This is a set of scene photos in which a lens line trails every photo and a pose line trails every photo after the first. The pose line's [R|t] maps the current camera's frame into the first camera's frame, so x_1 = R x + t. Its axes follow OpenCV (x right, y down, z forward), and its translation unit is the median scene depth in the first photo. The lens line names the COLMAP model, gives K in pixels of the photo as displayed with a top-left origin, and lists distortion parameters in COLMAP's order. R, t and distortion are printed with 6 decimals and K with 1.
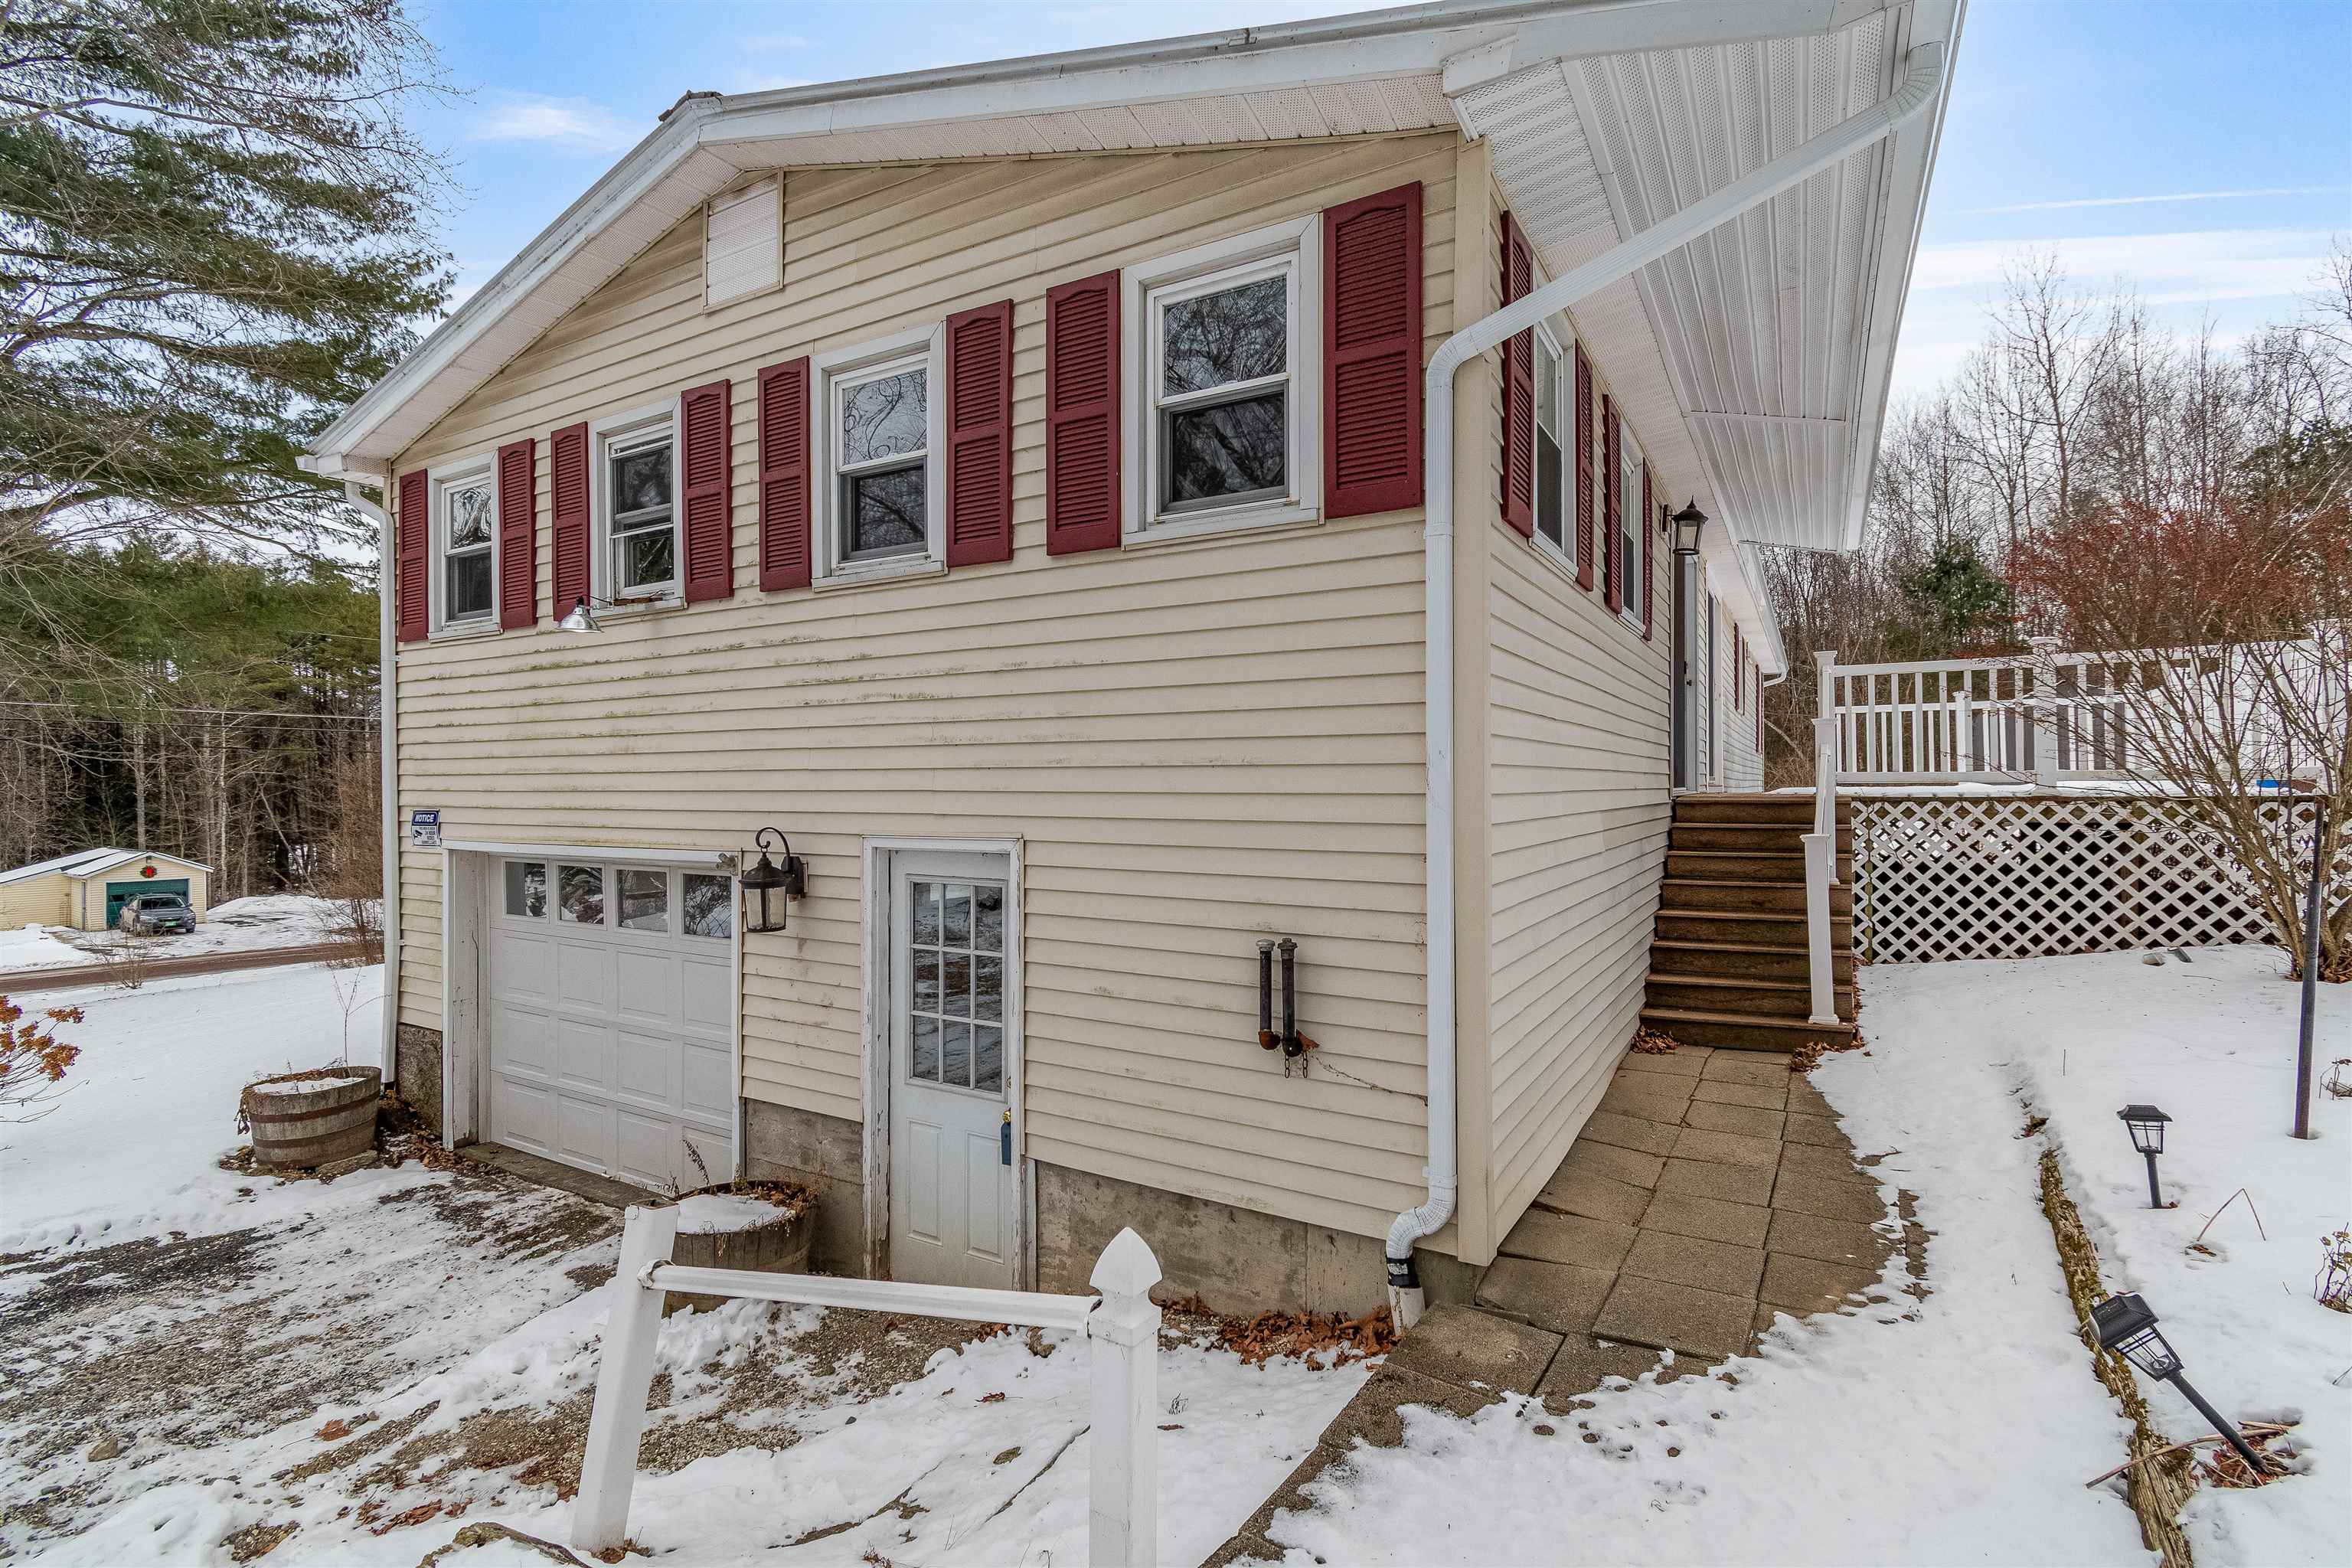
lens RADIAL K [[1077.9, 0, 1181.6], [0, 1077.9, 789.0], [0, 0, 1]] dist [0.000649, 0.000002]
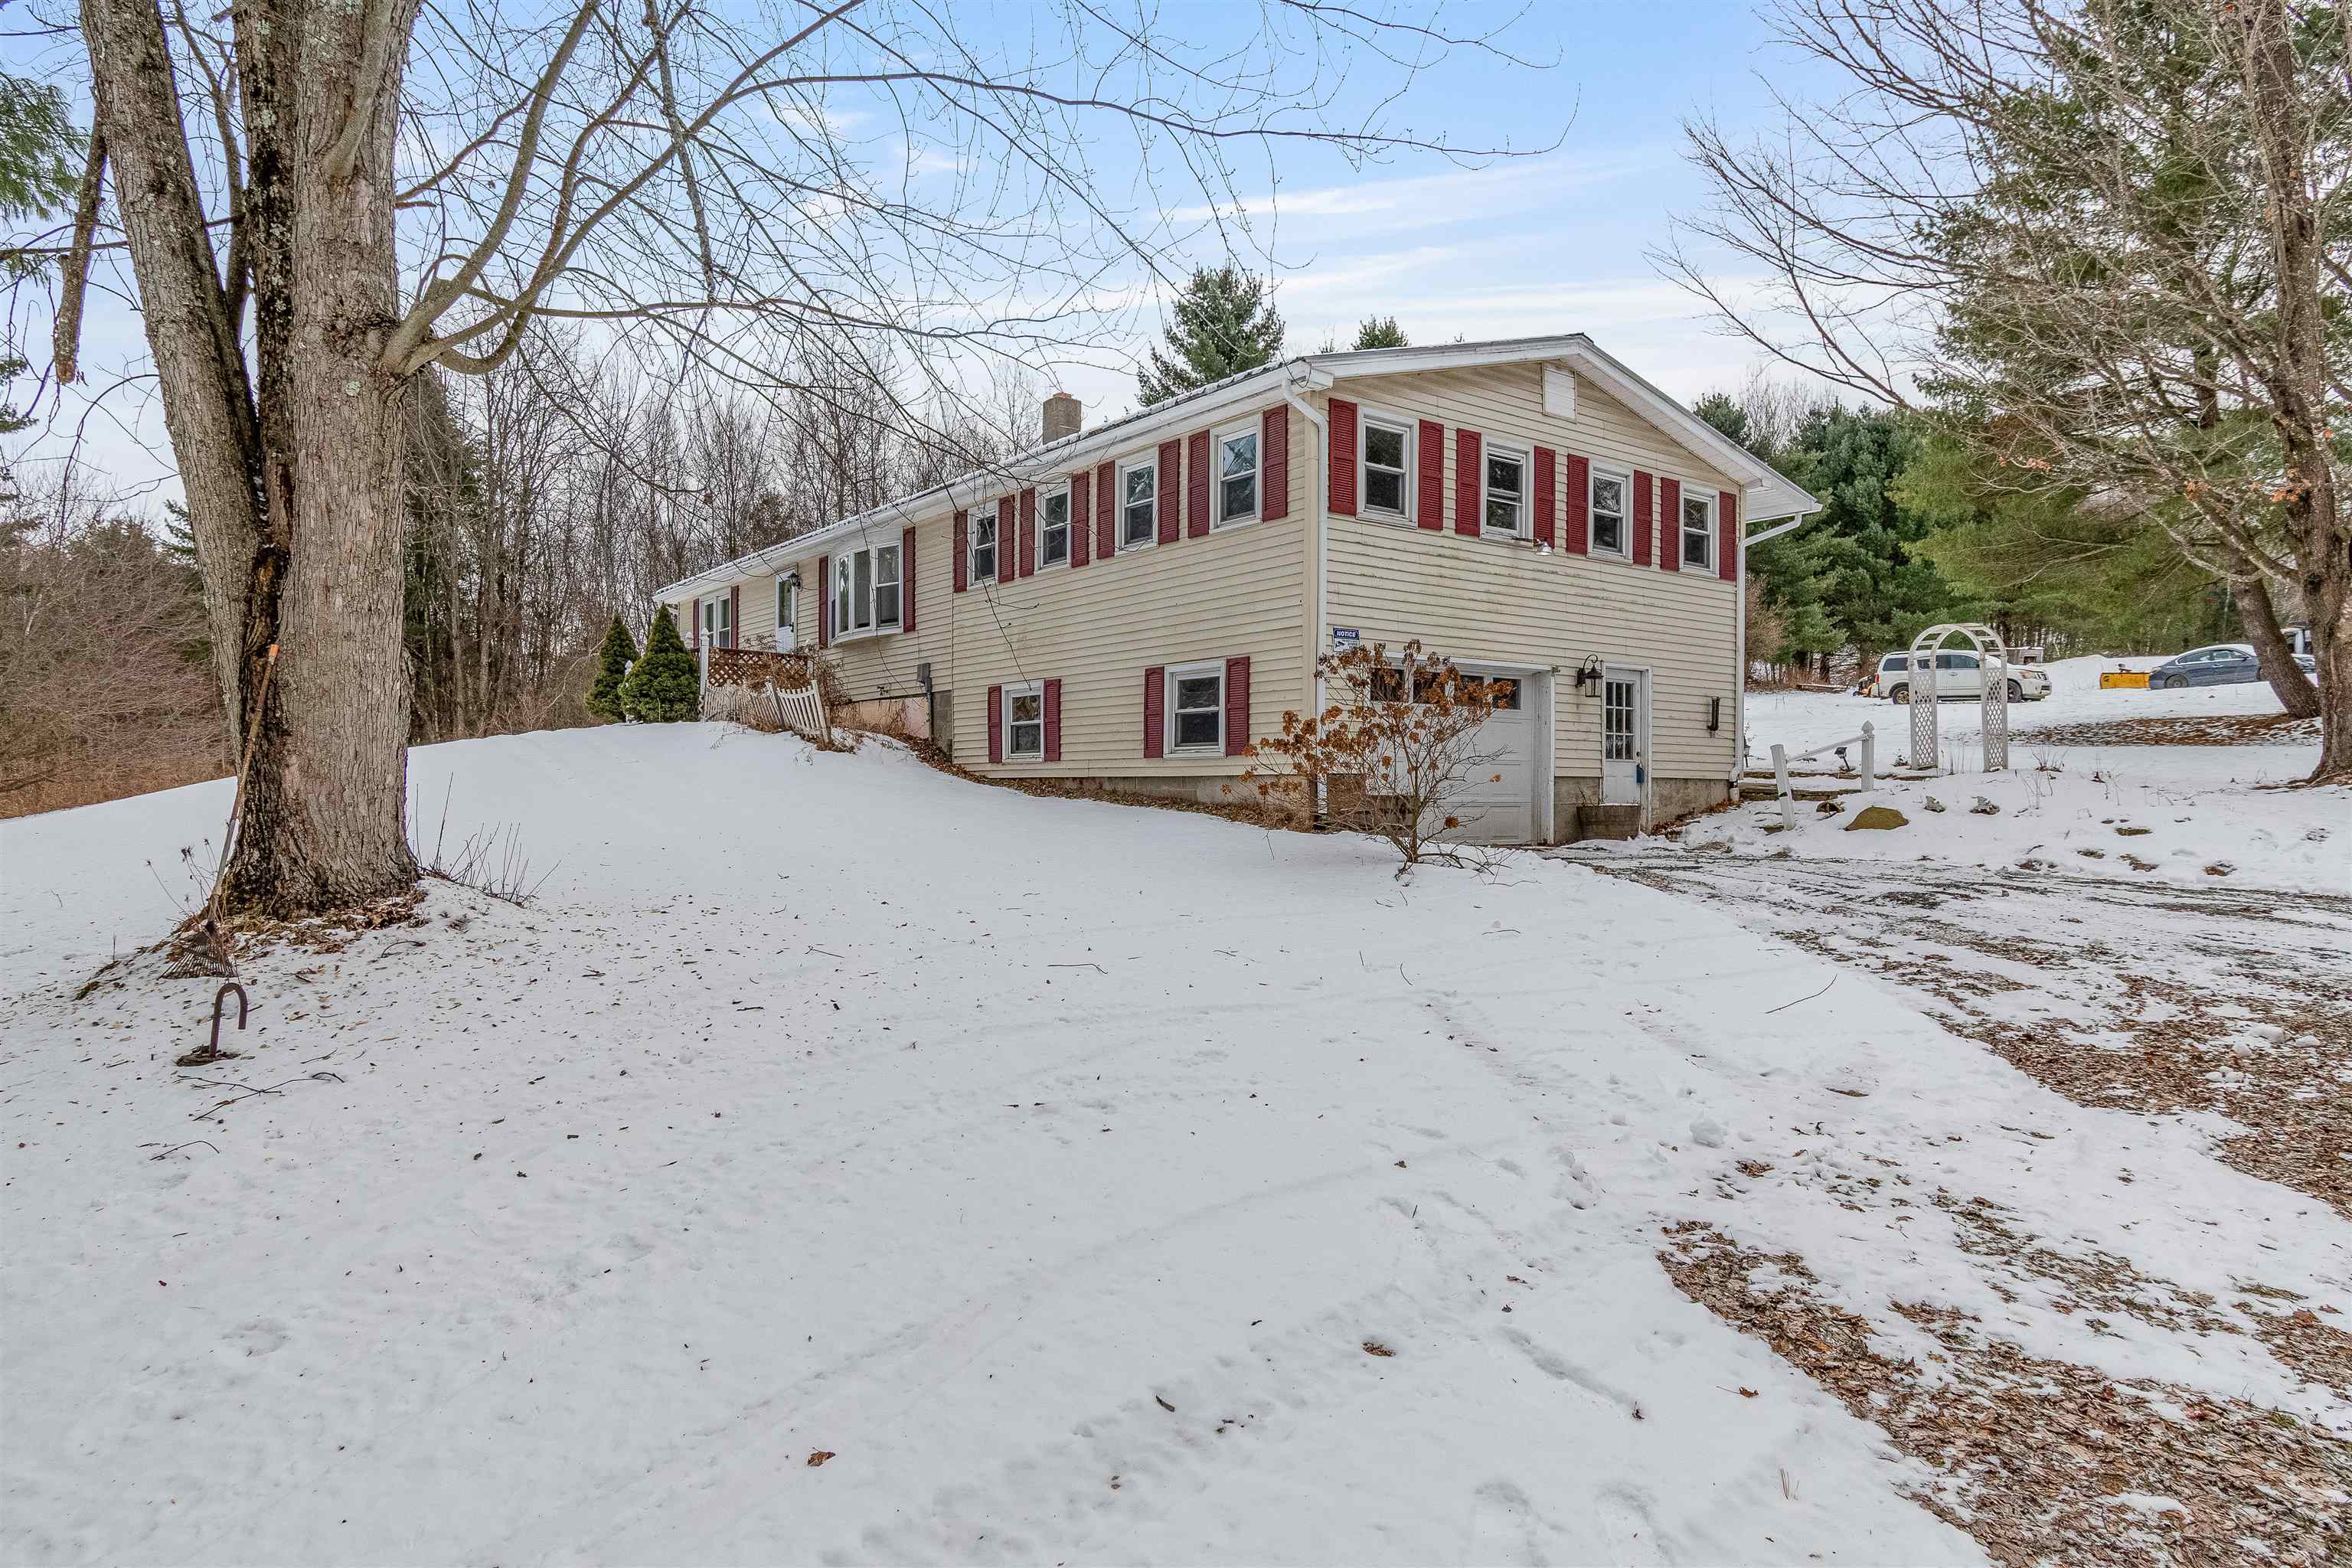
lens RADIAL K [[1323.9, 0, 1179.3], [0, 1323.9, 792.4], [0, 0, 1]] dist [0.007188, 0.000364]
pose [[0.407494, -0.003156, 0.913202, -3.352491], [-0.009607, 0.999924, 0.007743, 0.318248], [-0.913157, -0.011928, 0.407433, 0.616782]]
